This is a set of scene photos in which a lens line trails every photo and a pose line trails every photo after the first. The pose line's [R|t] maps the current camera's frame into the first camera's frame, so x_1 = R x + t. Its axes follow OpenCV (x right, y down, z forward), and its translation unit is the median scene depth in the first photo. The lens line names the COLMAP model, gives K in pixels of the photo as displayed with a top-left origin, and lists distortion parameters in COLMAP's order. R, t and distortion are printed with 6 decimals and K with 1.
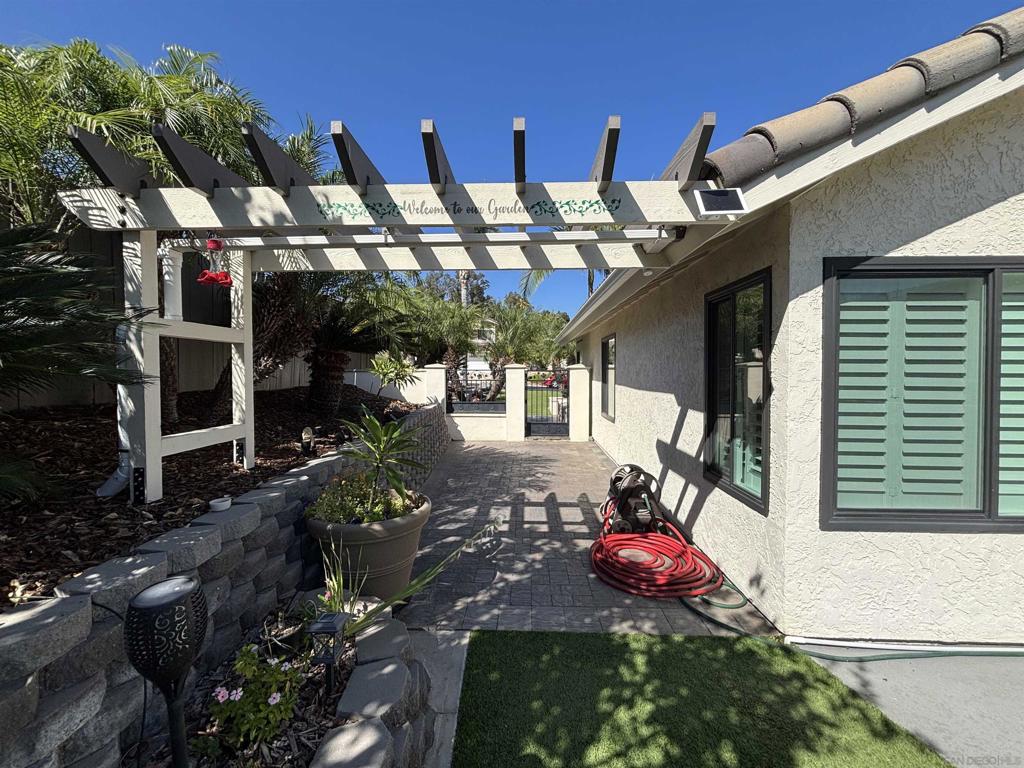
lens RADIAL K [[417.6, 0, 511.9], [0, 417.6, 379.9], [0, 0, 1]] dist [0.001925, 0.000145]
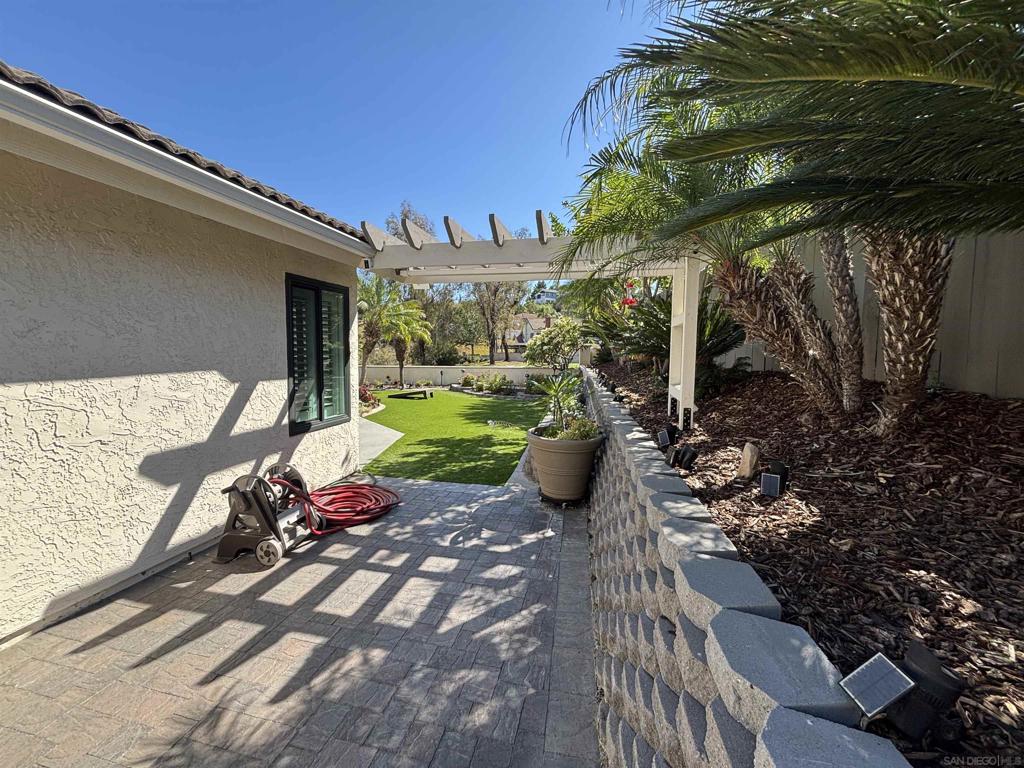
lens RADIAL K [[417.6, 0, 511.9], [0, 417.6, 379.9], [0, 0, 1]] dist [0.001925, 0.000145]
pose [[-0.983081, -0.018633, 0.182222, -0.279574], [-0.001957, 0.995824, 0.091272, -0.020852], [-0.183162, 0.089371, -0.979012, 1.652284]]
